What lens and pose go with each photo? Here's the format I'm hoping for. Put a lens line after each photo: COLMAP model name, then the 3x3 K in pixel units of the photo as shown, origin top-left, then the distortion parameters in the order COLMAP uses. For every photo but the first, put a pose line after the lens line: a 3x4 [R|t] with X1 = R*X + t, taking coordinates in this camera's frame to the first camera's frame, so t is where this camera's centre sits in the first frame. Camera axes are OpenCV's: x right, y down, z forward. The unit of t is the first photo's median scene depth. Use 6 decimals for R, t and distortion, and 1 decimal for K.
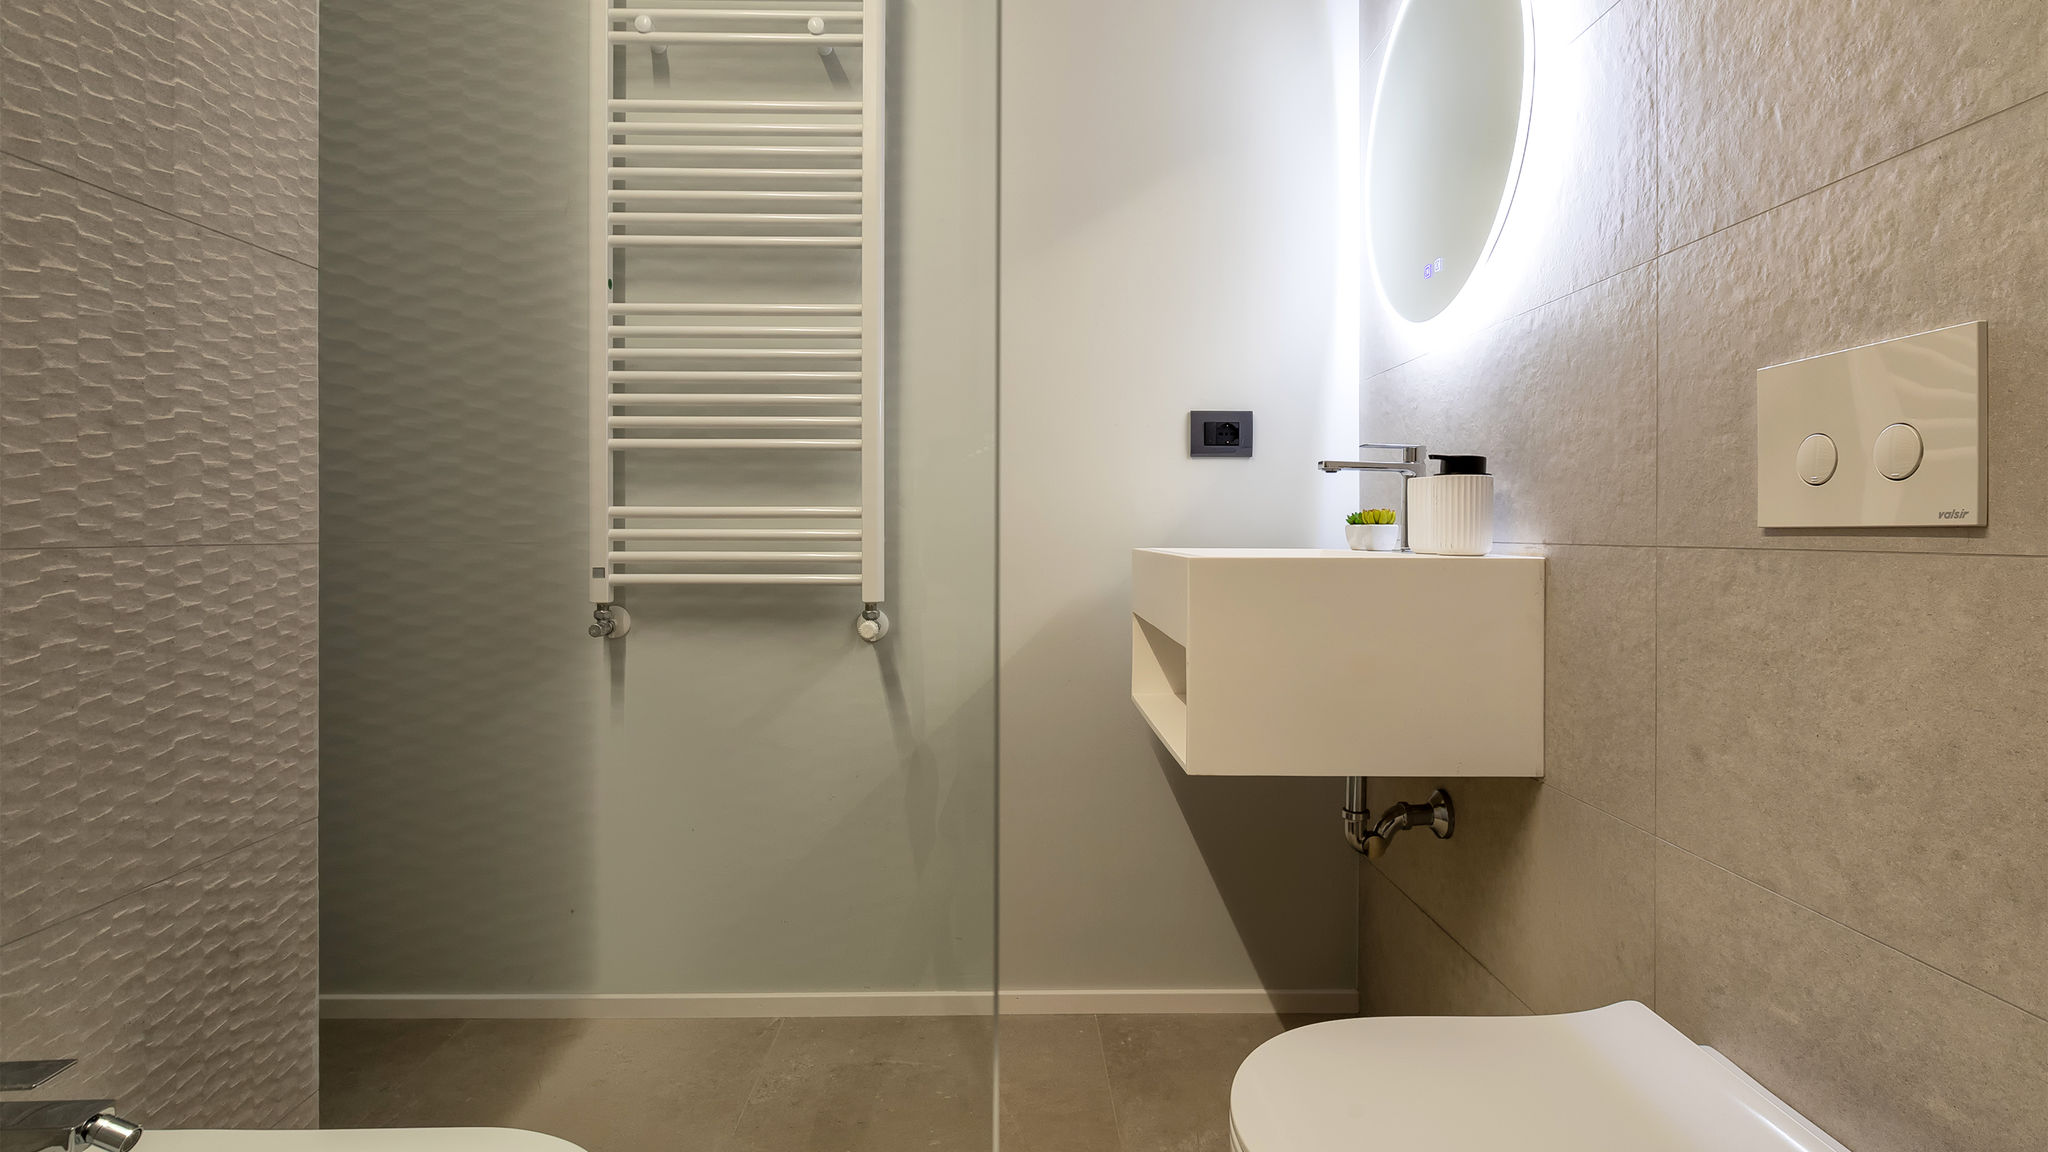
lens RADIAL K [[1008.1, 0, 1024.1], [0, 1008.1, 529.3], [0, 0, 1]] dist [0.000267, -0.000207]
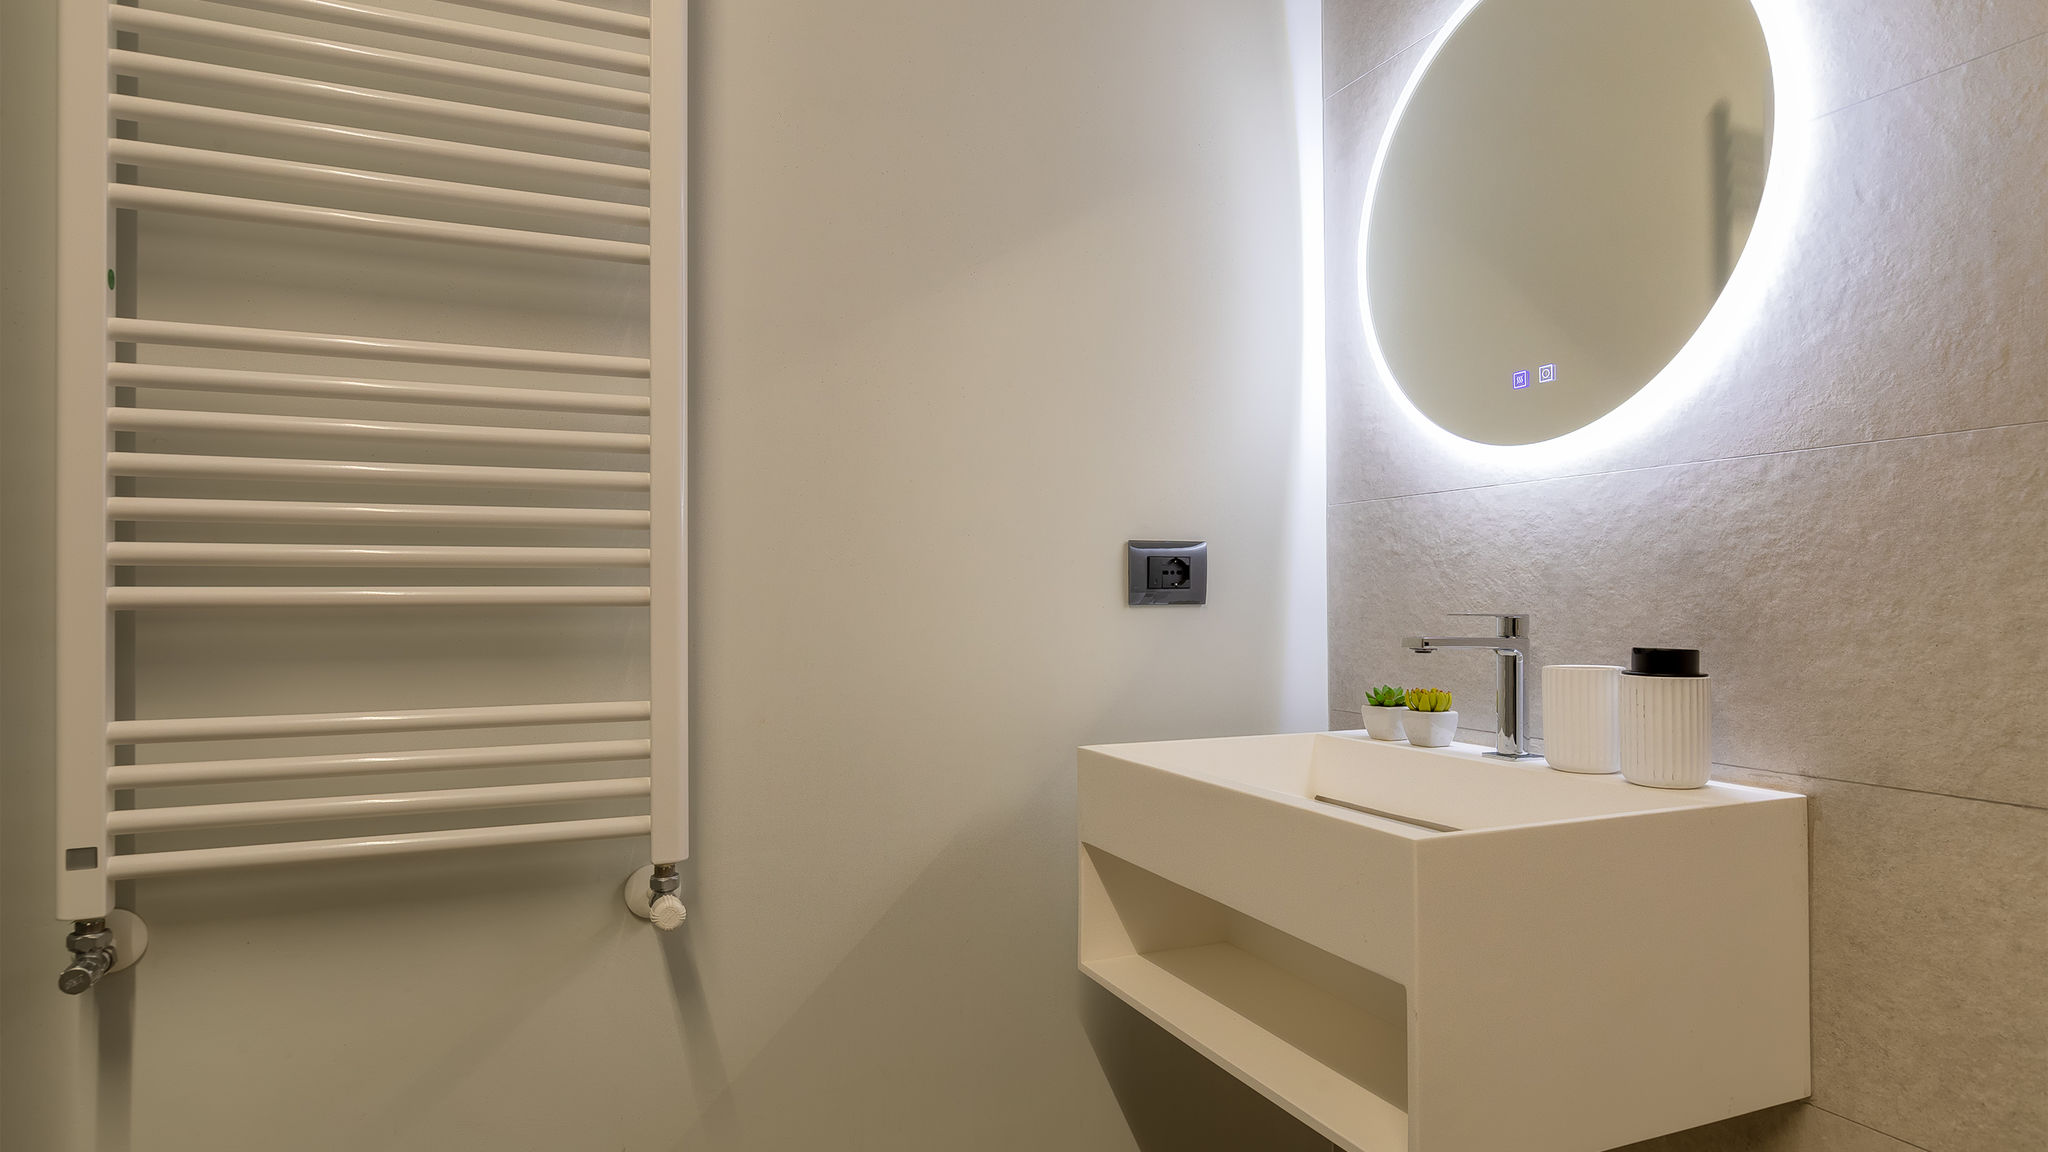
lens RADIAL K [[1132.2, 0, 1024.0], [0, 1132.2, 576.0], [0, 0, 1]] dist [0.039334, -0.020674]
pose [[0.919817, -0.004595, 0.392321, -0.380142], [0.011448, 0.999820, -0.015129, -0.142683], [-0.392181, 0.018407, 0.919704, 0.518524]]
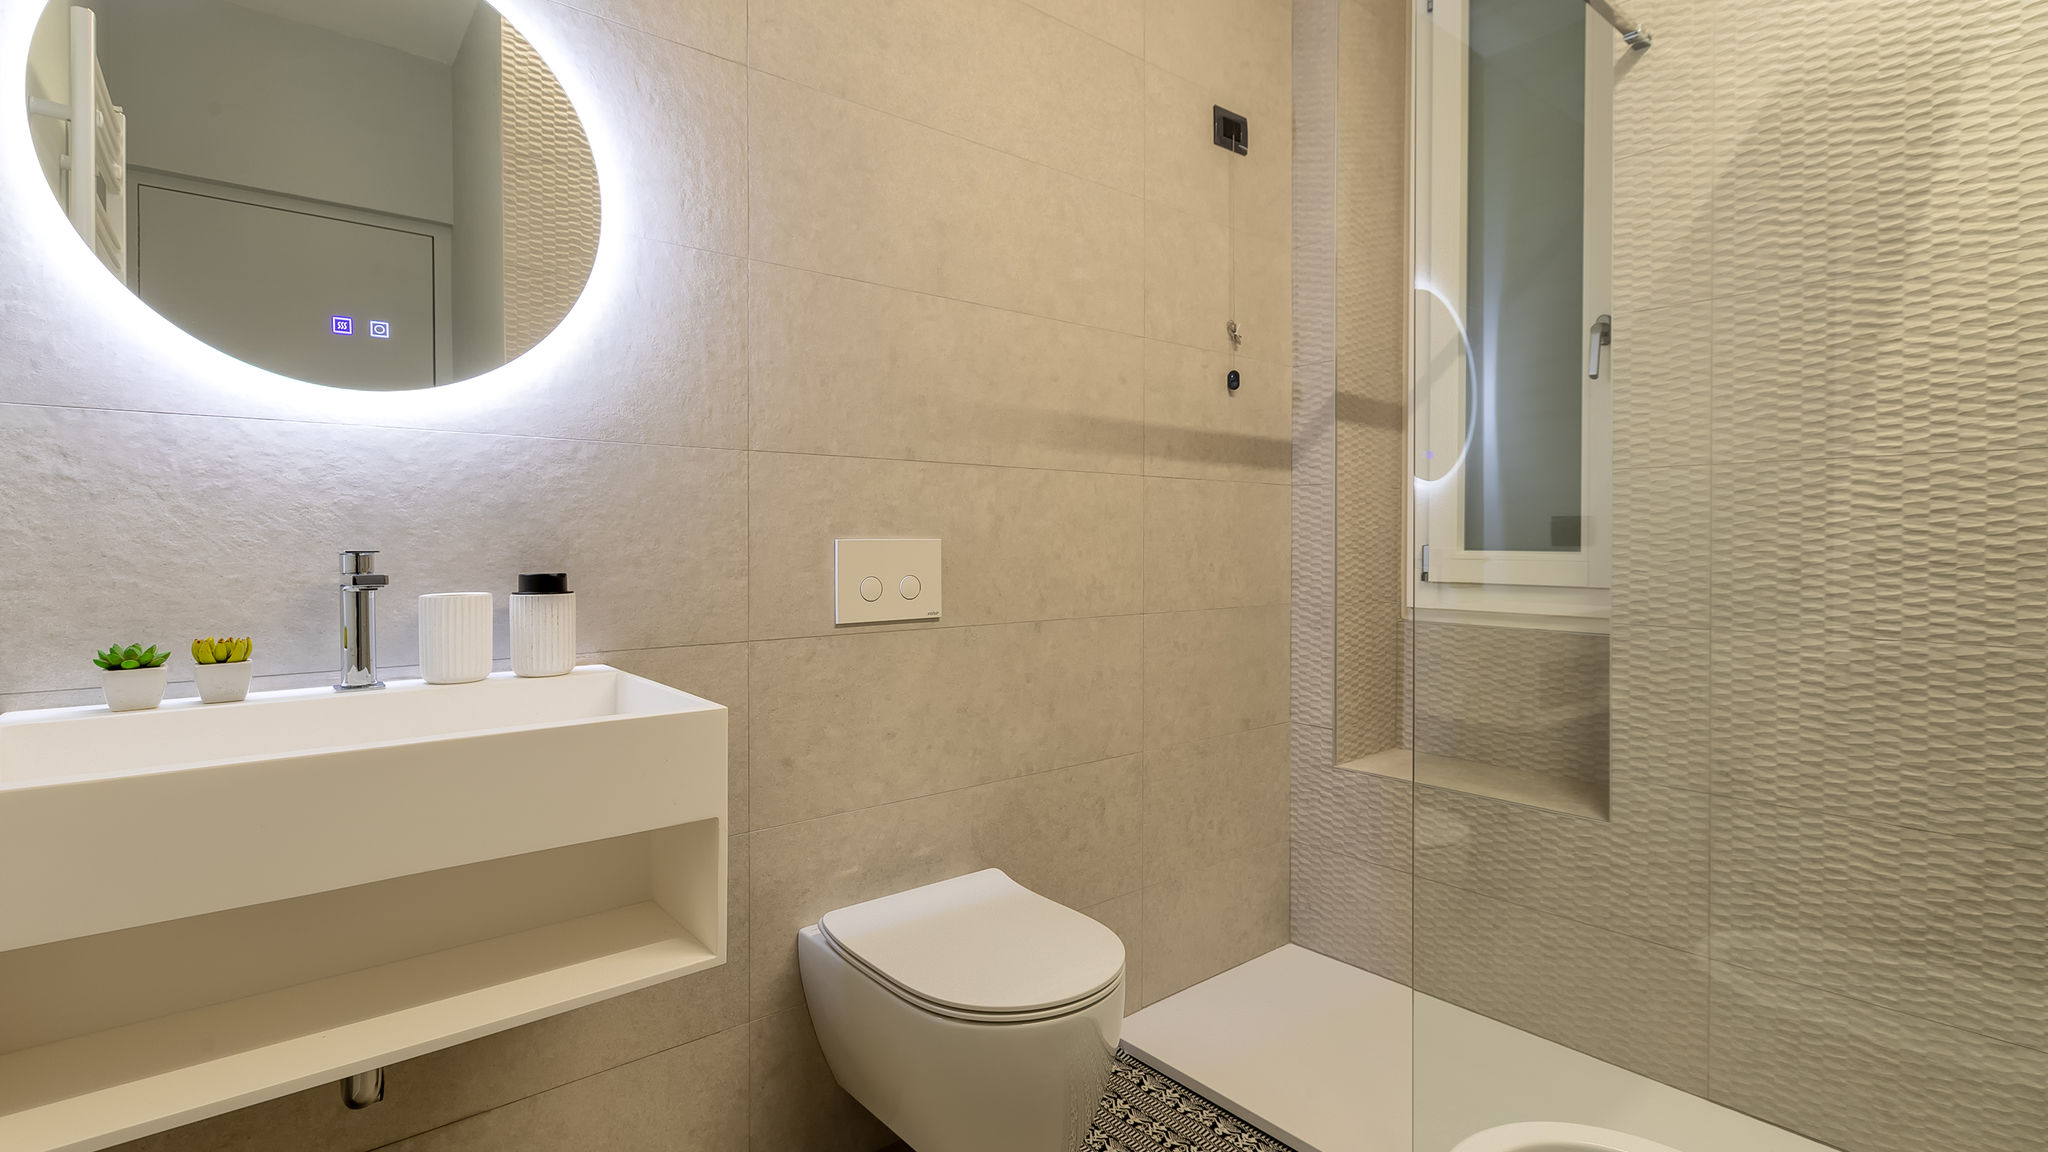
lens RADIAL K [[956.9, 0, 1034.6], [0, 956.9, 552.4], [0, 0, 1]] dist [0.000164, -0.000042]
pose [[-0.631702, -0.009173, 0.775157, -0.715869], [-0.000176, 0.999932, 0.011690, -0.126331], [-0.775211, 0.007249, -0.631660, 1.489604]]
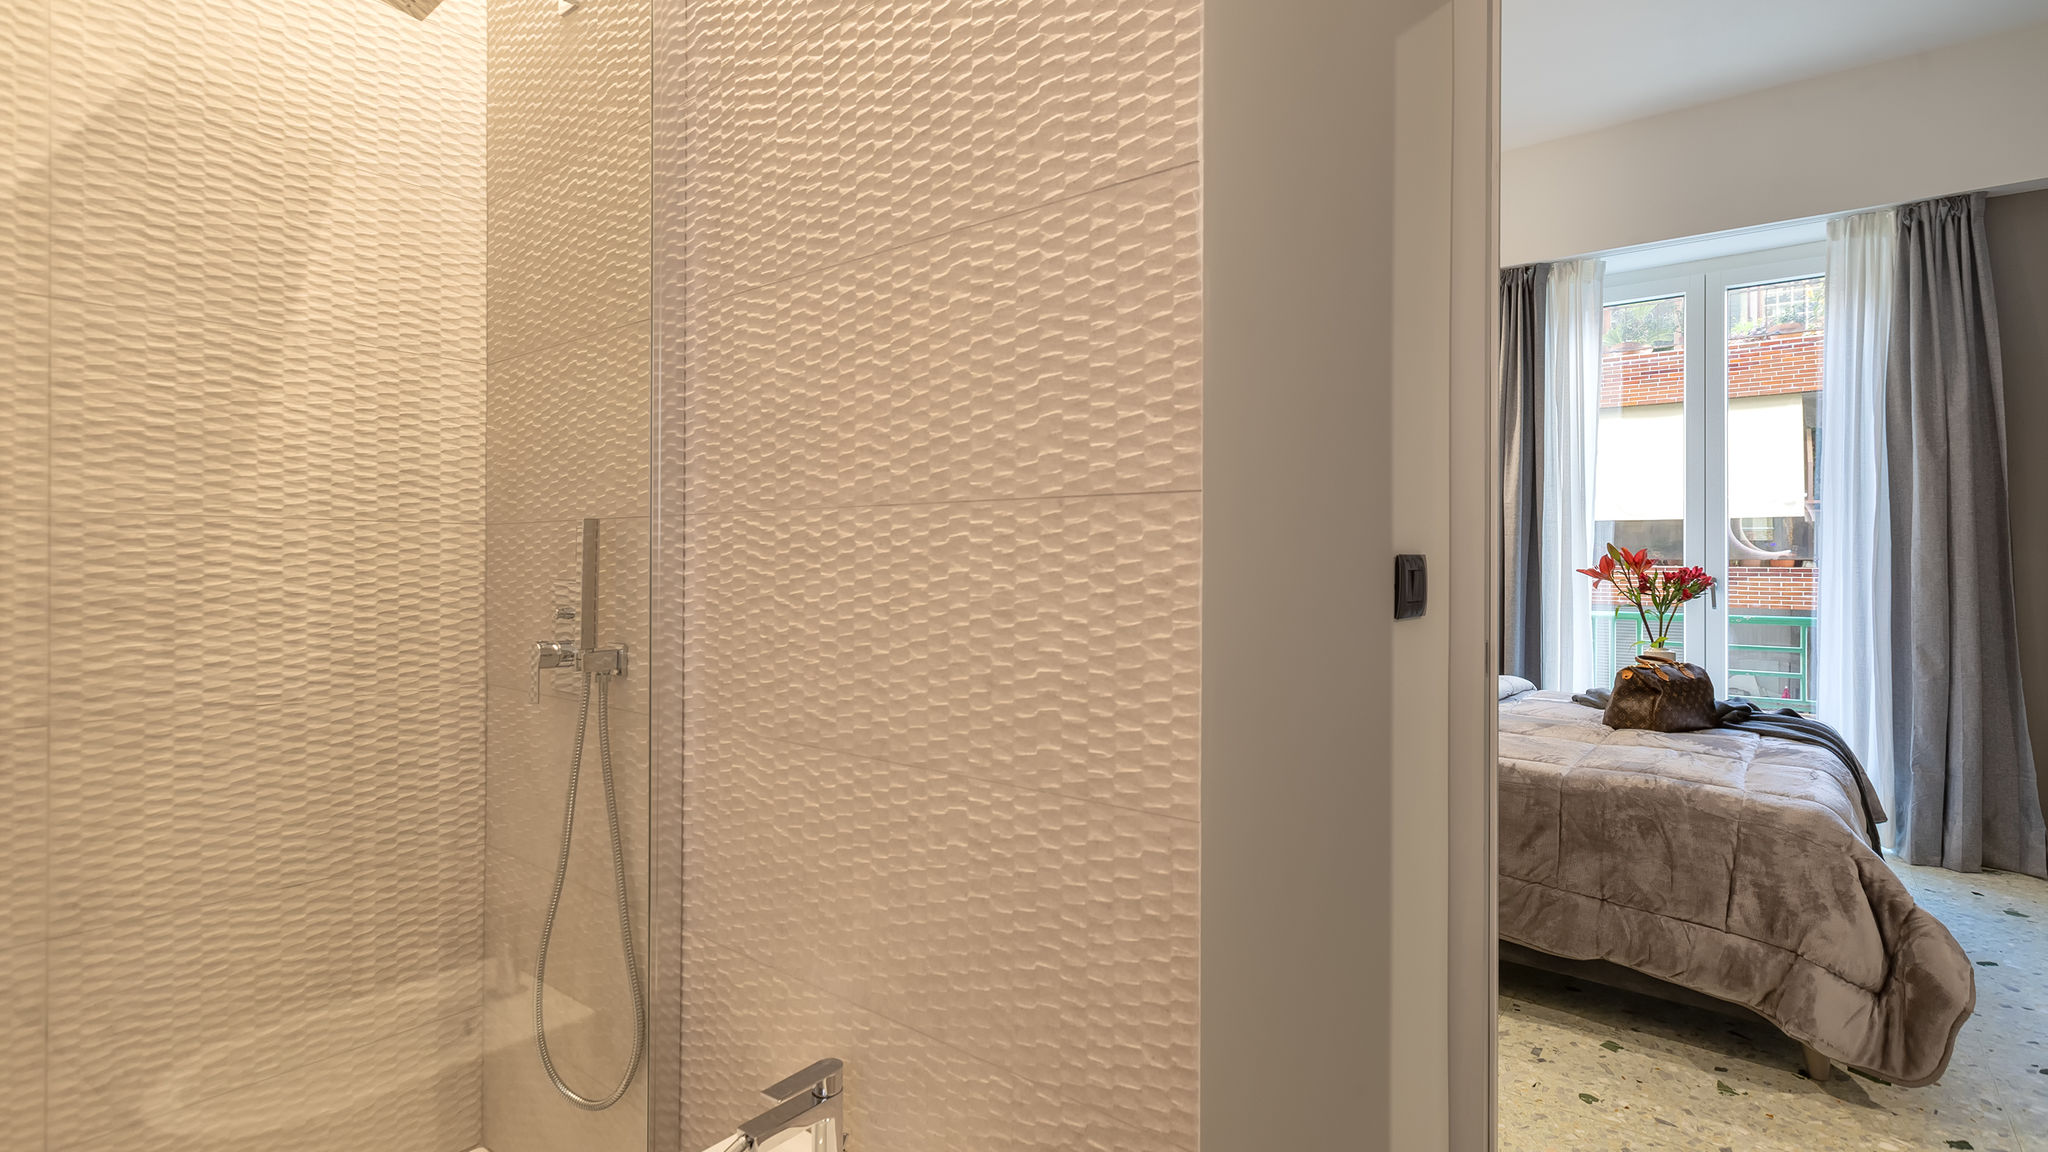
lens RADIAL K [[956.9, 0, 1034.6], [0, 956.9, 552.4], [0, 0, 1]] dist [0.000164, -0.000042]
pose [[-0.621874, -0.004543, -0.783104, -0.000817], [-0.002064, 0.999989, -0.004162, -0.200529], [0.783115, -0.000971, -0.621877, 1.357369]]
